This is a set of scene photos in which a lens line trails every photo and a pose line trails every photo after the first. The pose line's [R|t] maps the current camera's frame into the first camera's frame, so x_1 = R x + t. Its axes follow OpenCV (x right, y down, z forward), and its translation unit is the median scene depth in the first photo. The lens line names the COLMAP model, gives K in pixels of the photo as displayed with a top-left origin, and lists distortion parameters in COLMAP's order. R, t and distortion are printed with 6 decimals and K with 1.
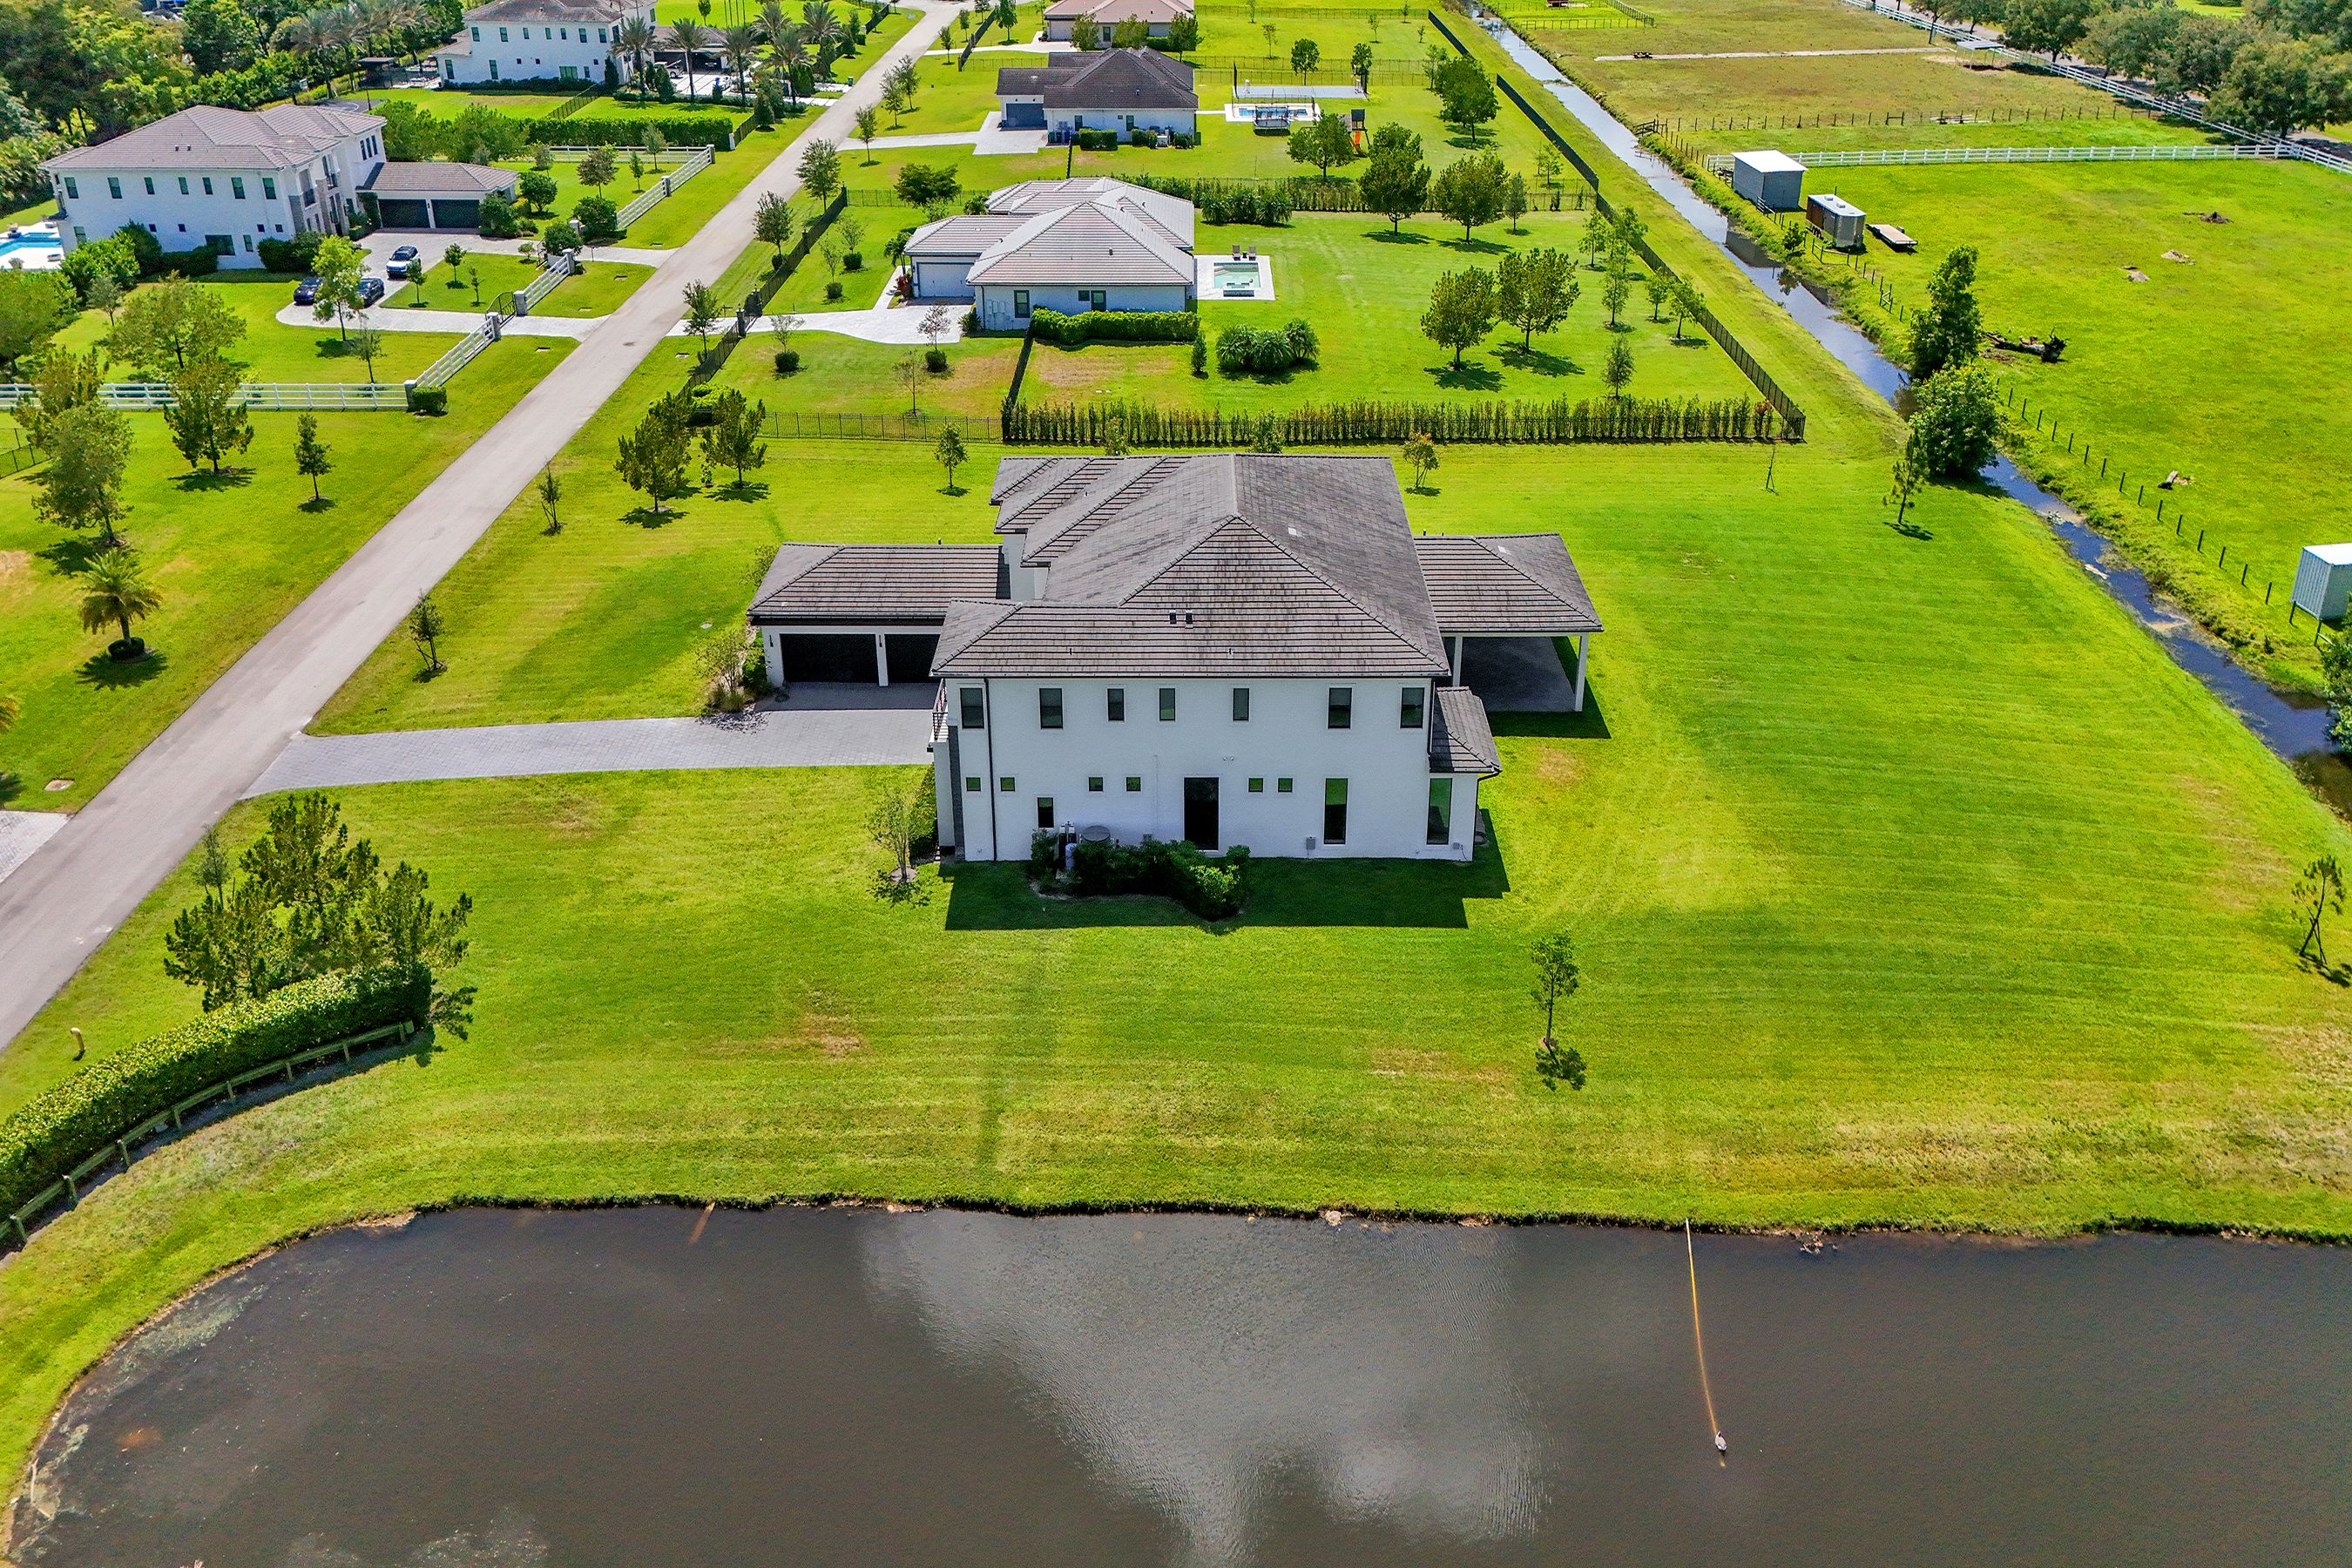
lens RADIAL K [[1737.6, 0, 1179.2], [0, 1737.6, 612.7], [0, 0, 1]] dist [0.074302, -0.062150]
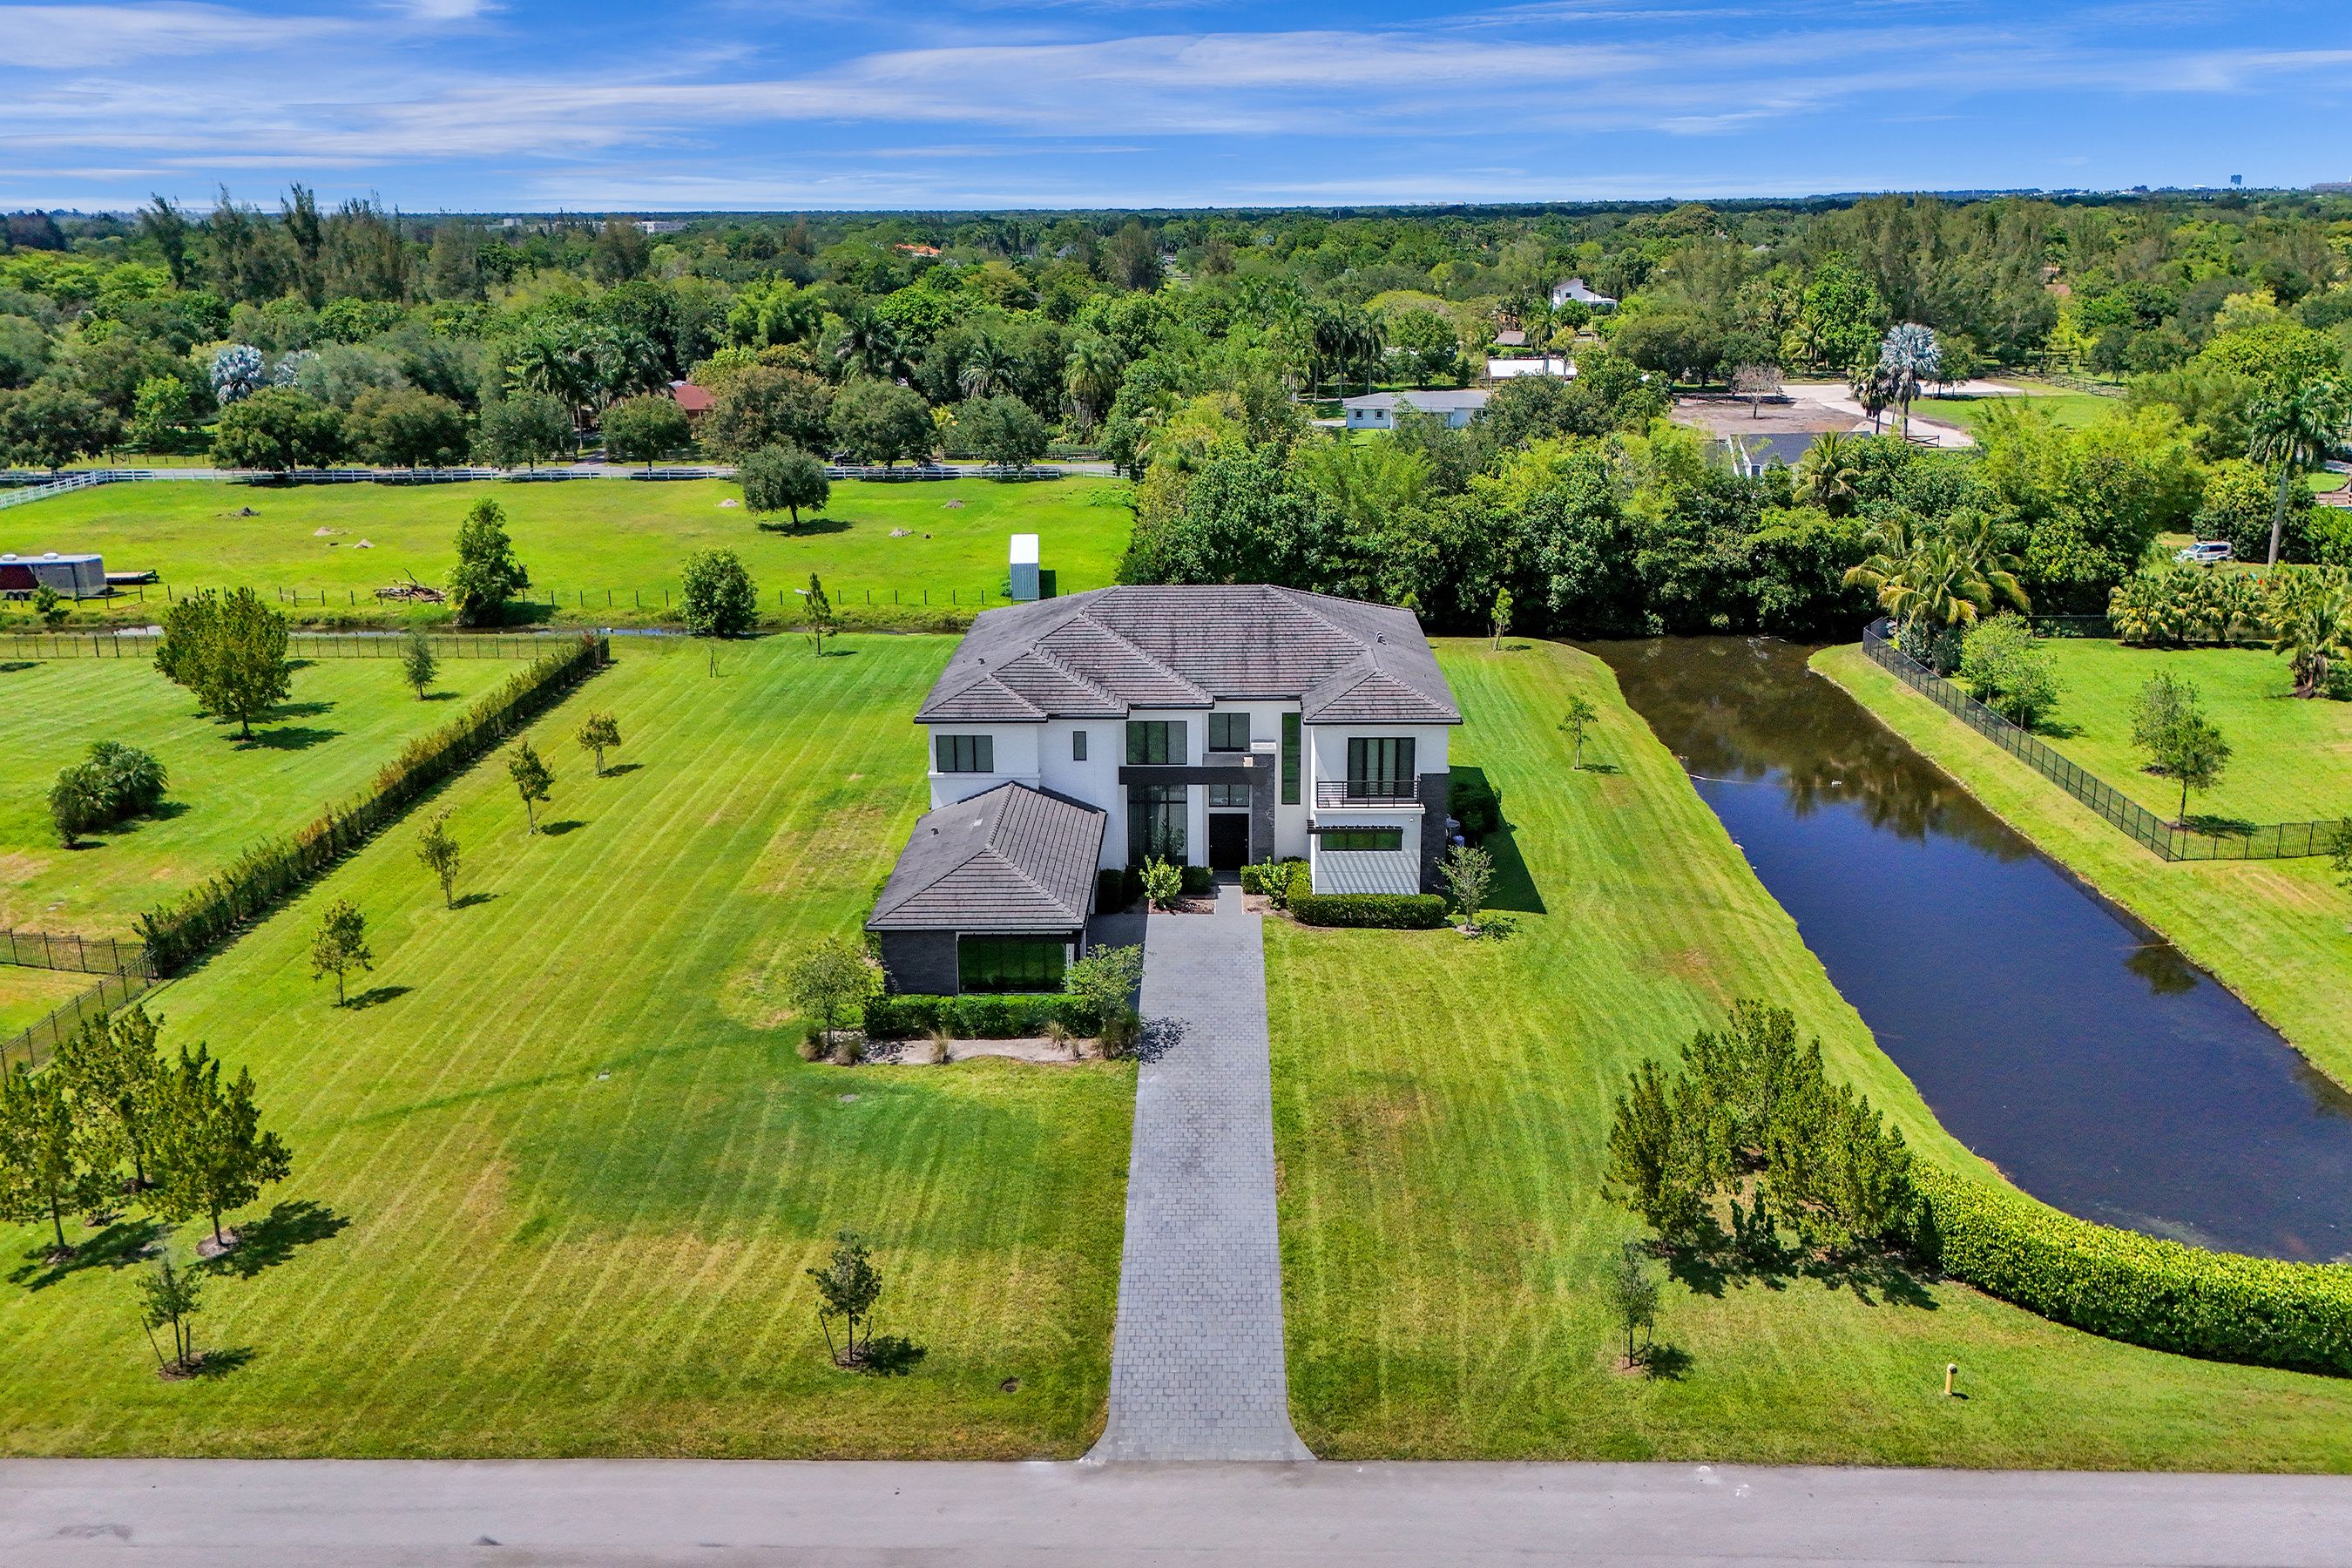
lens RADIAL K [[1703.3, 0, 1176.0], [0, 1703.3, 784.0], [0, 0, 1]] dist [0.096253, -0.094053]
pose [[0.025031, -0.317794, 0.947829, -0.764610], [0.445592, 0.852278, 0.273989, -0.198242], [-0.894886, 0.415487, 0.162939, 0.655199]]
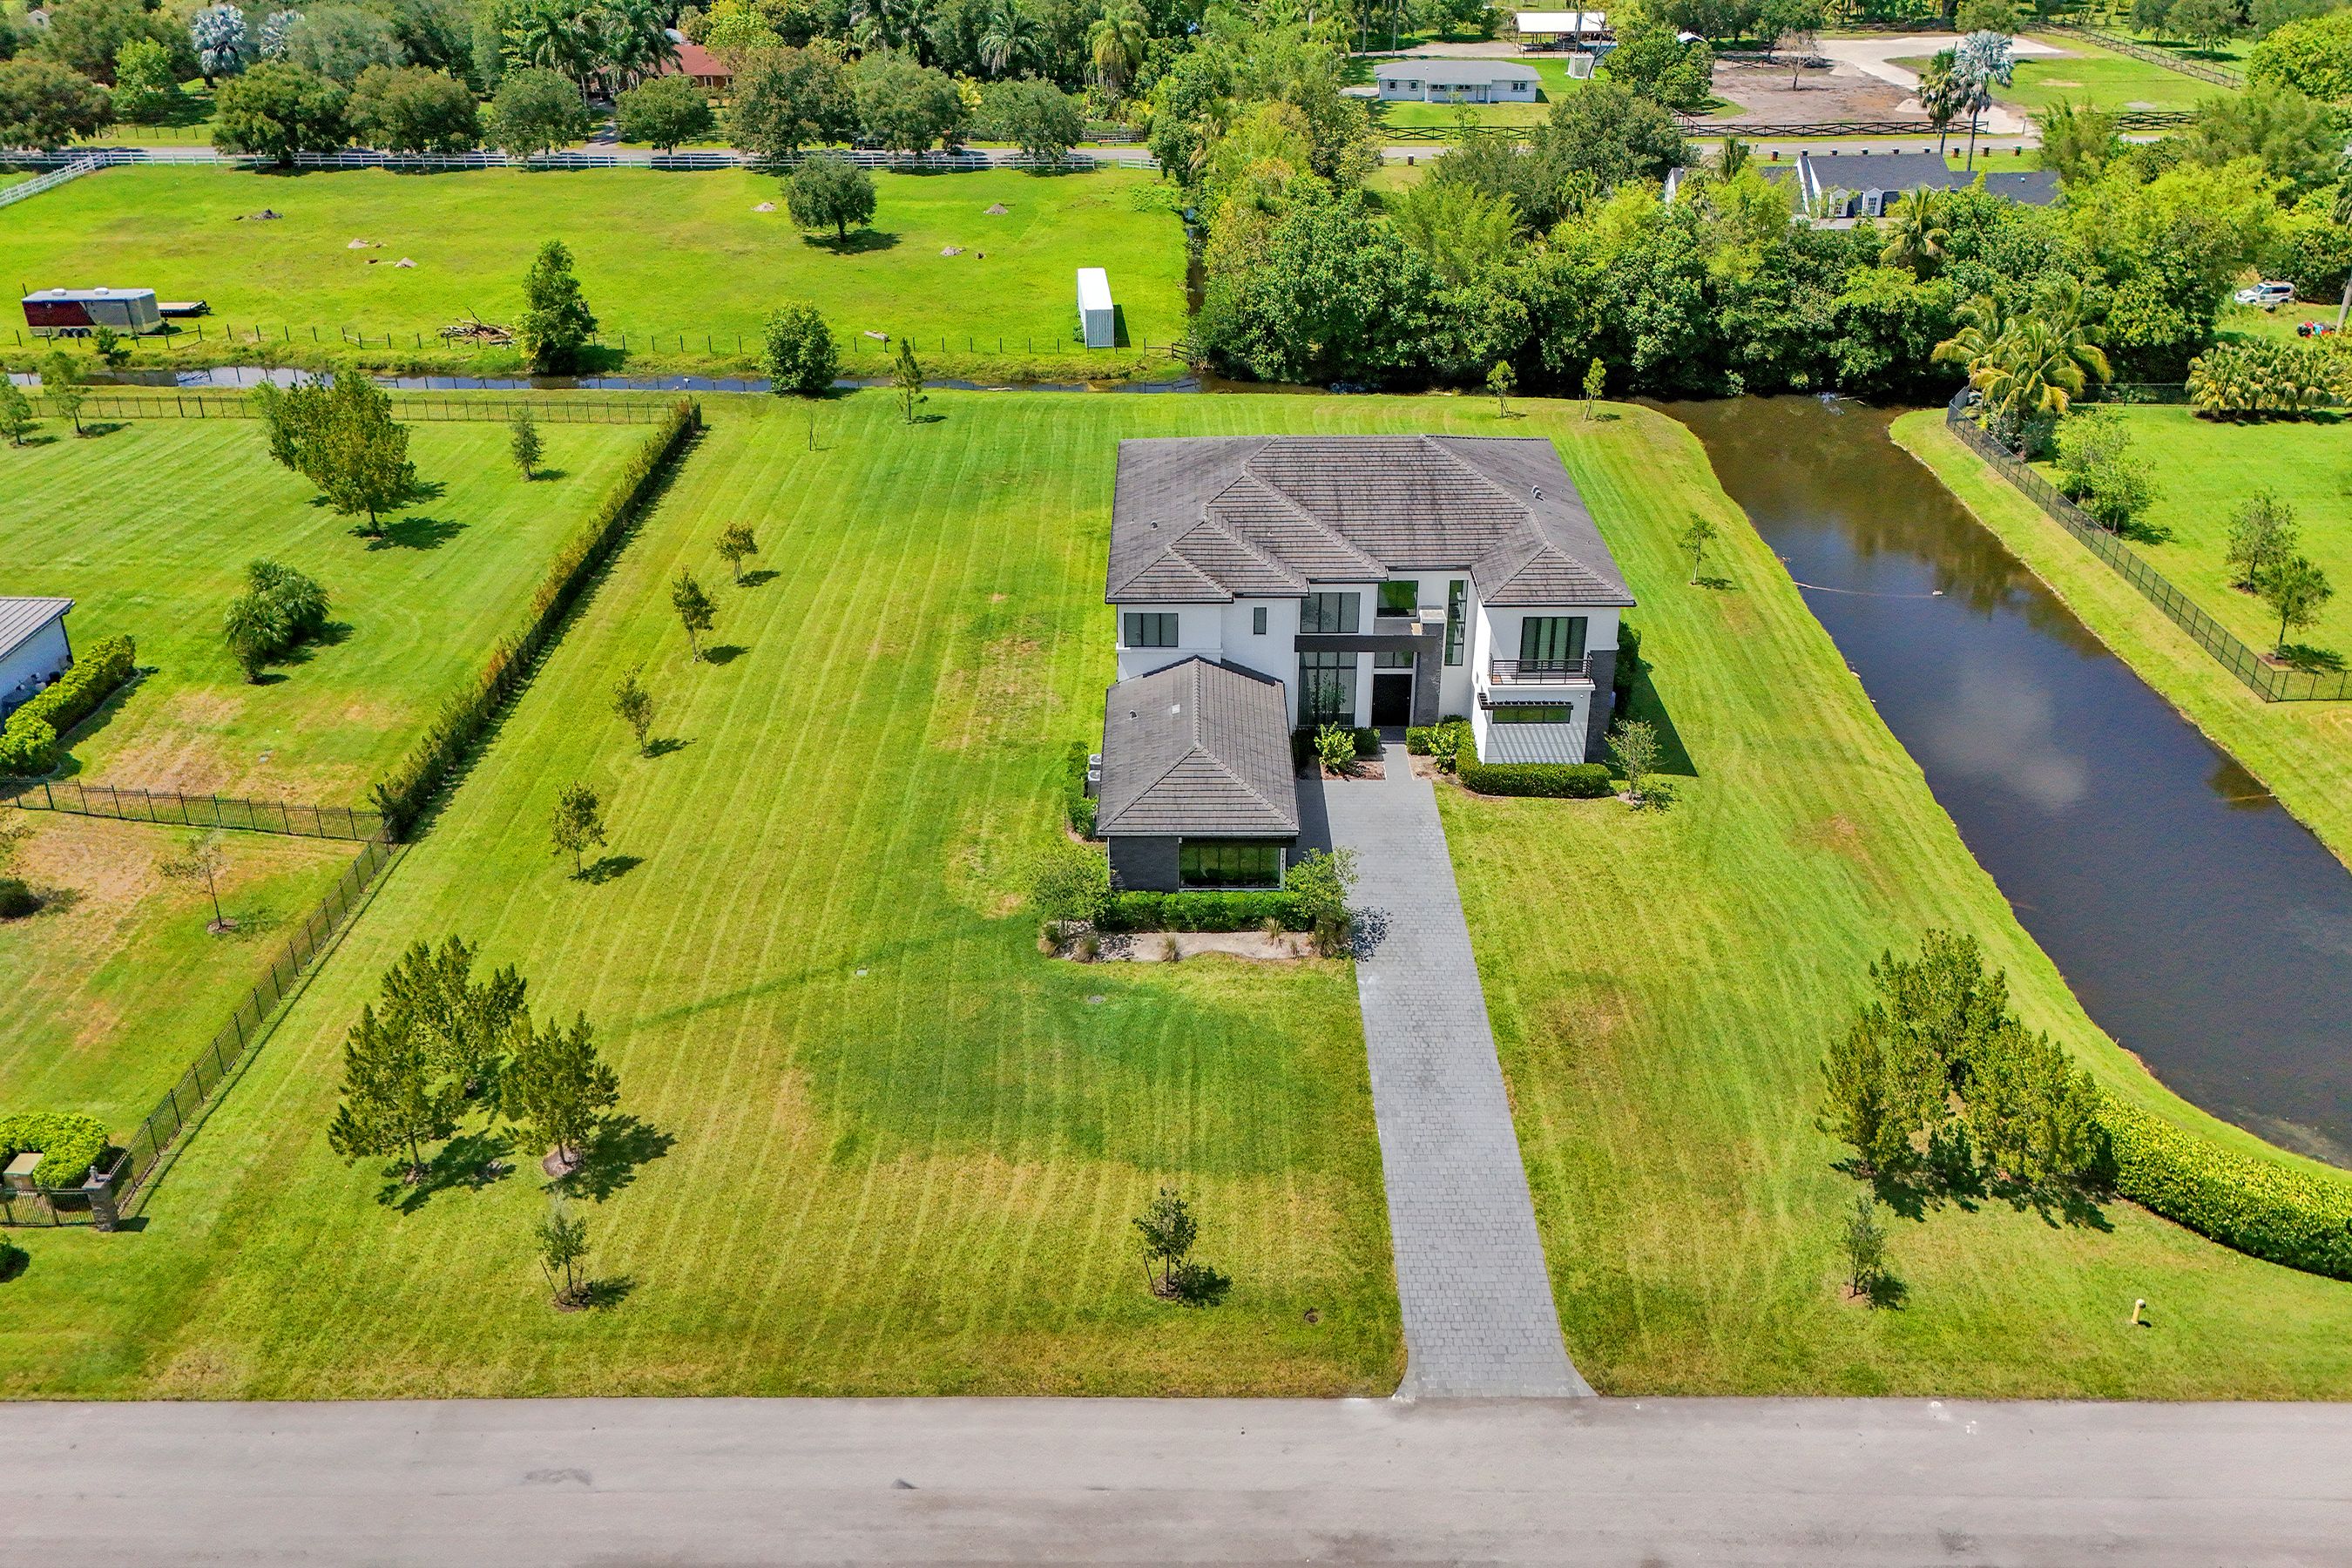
lens RADIAL K [[1695.0, 0, 1175.1], [0, 1695.0, 693.1], [0, 0, 1]] dist [0.086225, -0.076322]
pose [[0.000420, -0.480999, 0.876721, -0.745626], [0.435351, 0.789366, 0.432864, -0.347859], [-0.900261, 0.381500, 0.209734, 0.692783]]
